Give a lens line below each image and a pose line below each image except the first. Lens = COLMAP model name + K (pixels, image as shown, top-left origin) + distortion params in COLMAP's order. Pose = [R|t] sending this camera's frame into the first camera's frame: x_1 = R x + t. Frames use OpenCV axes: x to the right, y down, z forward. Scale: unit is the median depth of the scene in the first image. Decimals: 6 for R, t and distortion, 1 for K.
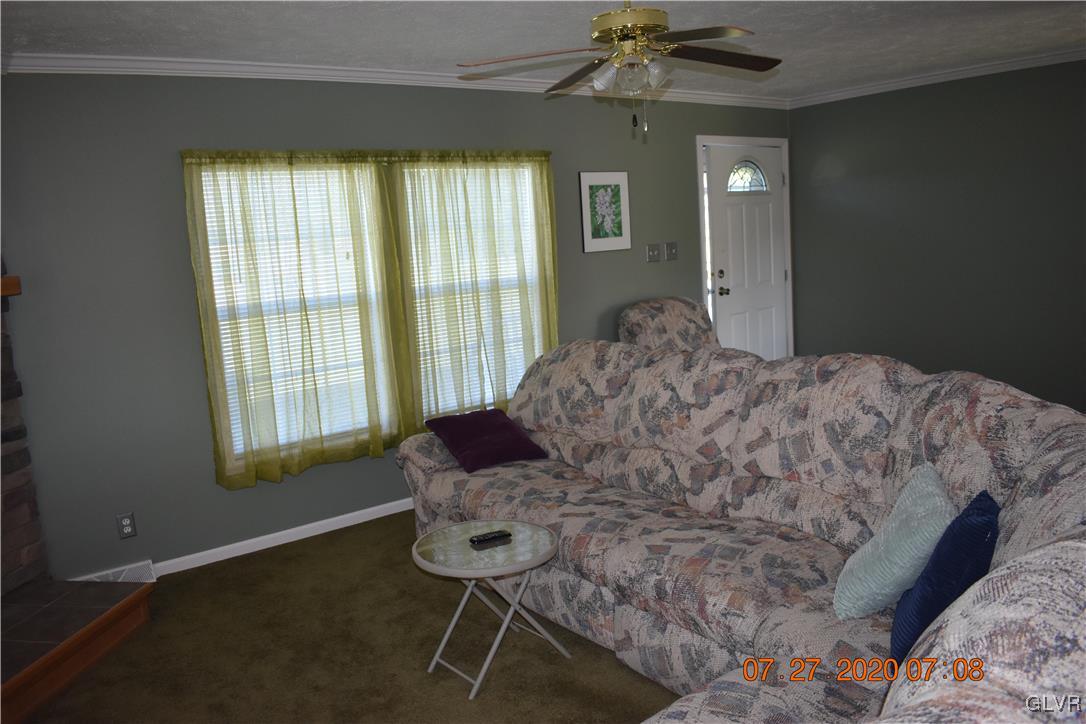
lens RADIAL K [[827.6, 0, 543.0], [0, 827.6, 362.0], [0, 0, 1]] dist [-0.106415, 0.010003]
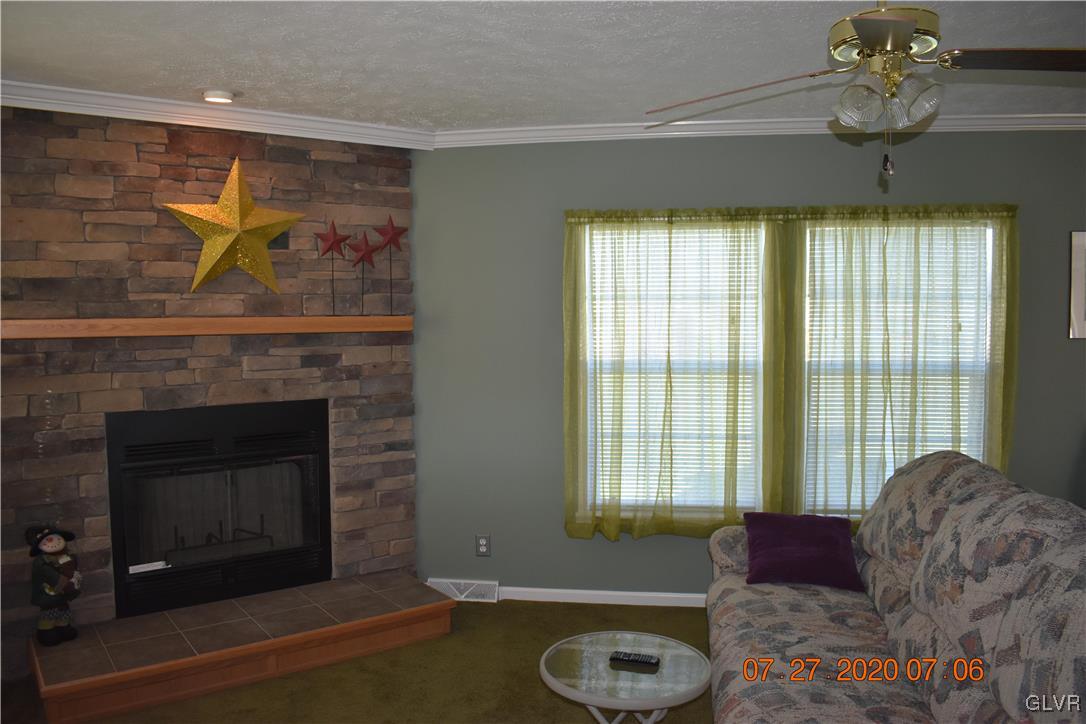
lens RADIAL K [[827.6, 0, 543.0], [0, 827.6, 362.0], [0, 0, 1]] dist [-0.106415, 0.010003]
pose [[0.696160, 0.099285, -0.710988, 0.303752], [-0.144964, 0.989430, -0.003774, -0.051617], [0.703097, 0.105695, 0.703194, 0.213702]]
